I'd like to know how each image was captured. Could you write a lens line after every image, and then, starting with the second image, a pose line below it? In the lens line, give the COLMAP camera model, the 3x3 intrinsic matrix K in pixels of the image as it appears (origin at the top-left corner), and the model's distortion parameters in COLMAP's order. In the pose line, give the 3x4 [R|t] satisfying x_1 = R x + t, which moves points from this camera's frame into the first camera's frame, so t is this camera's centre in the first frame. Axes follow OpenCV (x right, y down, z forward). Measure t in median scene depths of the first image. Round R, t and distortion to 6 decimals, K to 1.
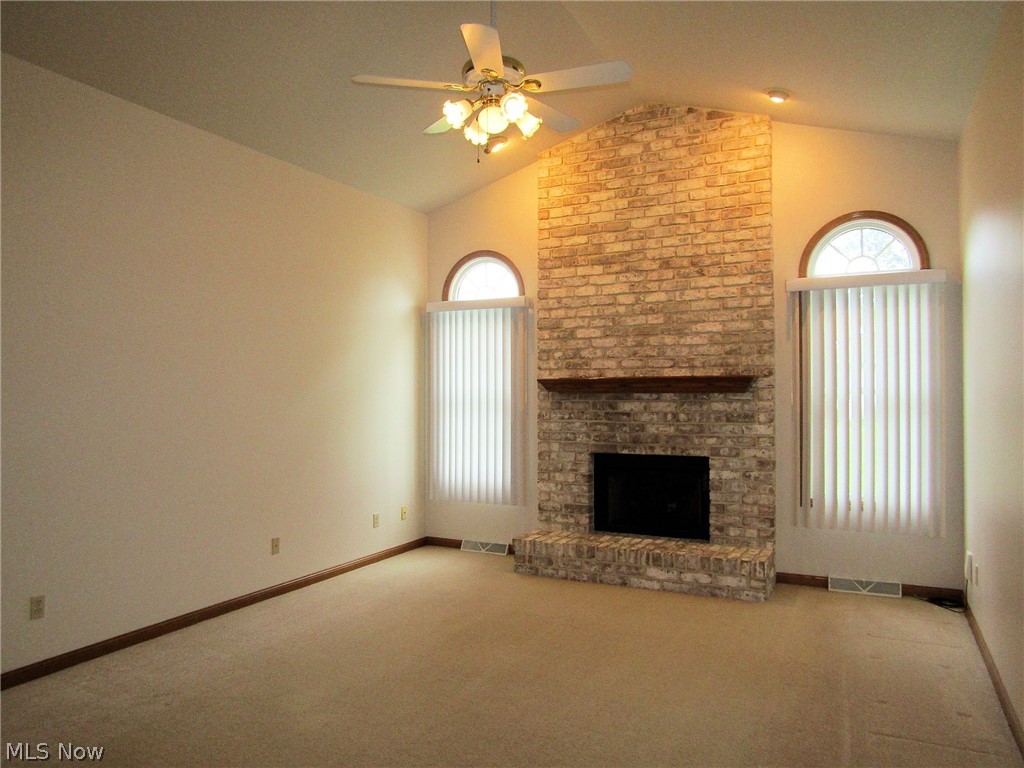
lens RADIAL K [[724.4, 0, 512.0], [0, 724.4, 384.0], [0, 0, 1]] dist [-0.013386, -0.003292]
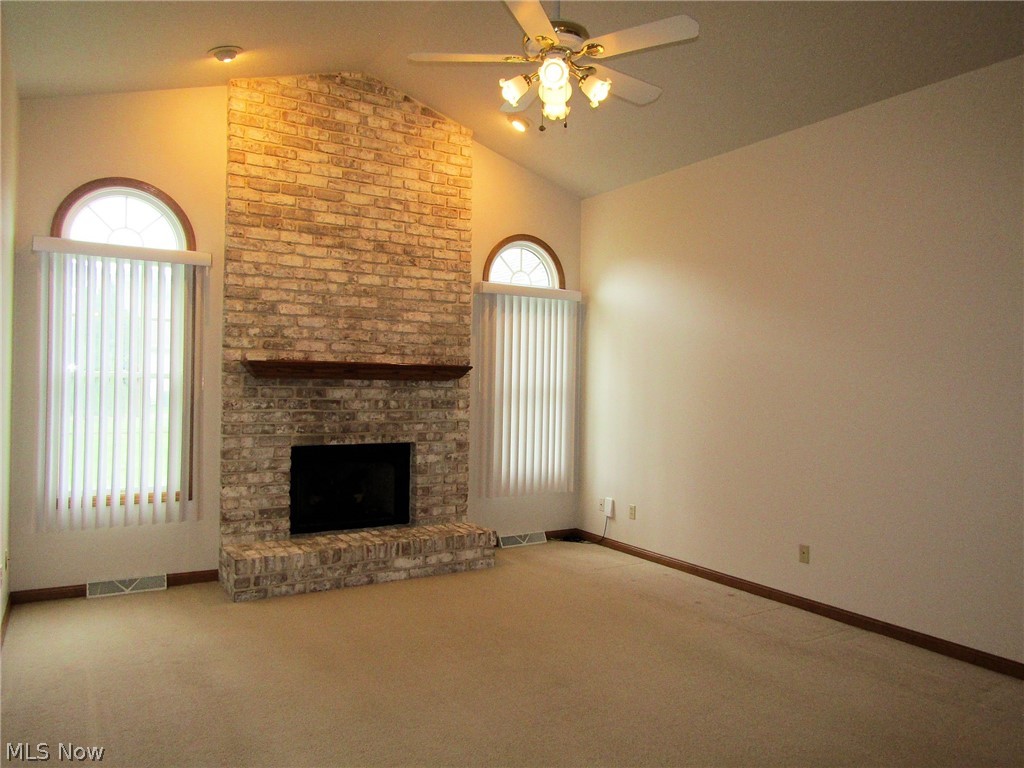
lens RADIAL K [[724.4, 0, 512.0], [0, 724.4, 384.0], [0, 0, 1]] dist [-0.013386, -0.003292]
pose [[0.525296, 0.009858, 0.850862, -0.516520], [-0.028412, 0.999579, 0.005959, 0.007078], [-0.850445, -0.027305, 0.525355, 0.330536]]
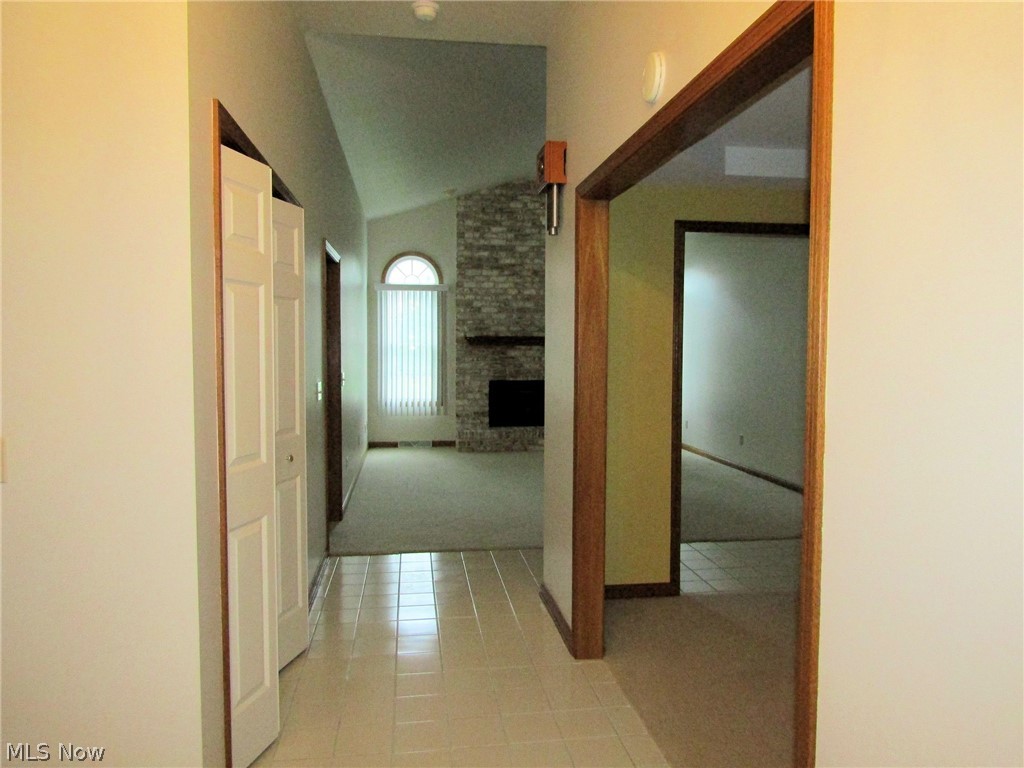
lens RADIAL K [[724.4, 0, 512.0], [0, 724.4, 384.0], [0, 0, 1]] dist [-0.013386, -0.003292]
pose [[0.819254, -0.024238, 0.572919, -0.859379], [-0.012437, 0.998120, 0.060011, -0.000069], [-0.573296, -0.056289, 0.817412, -0.441020]]
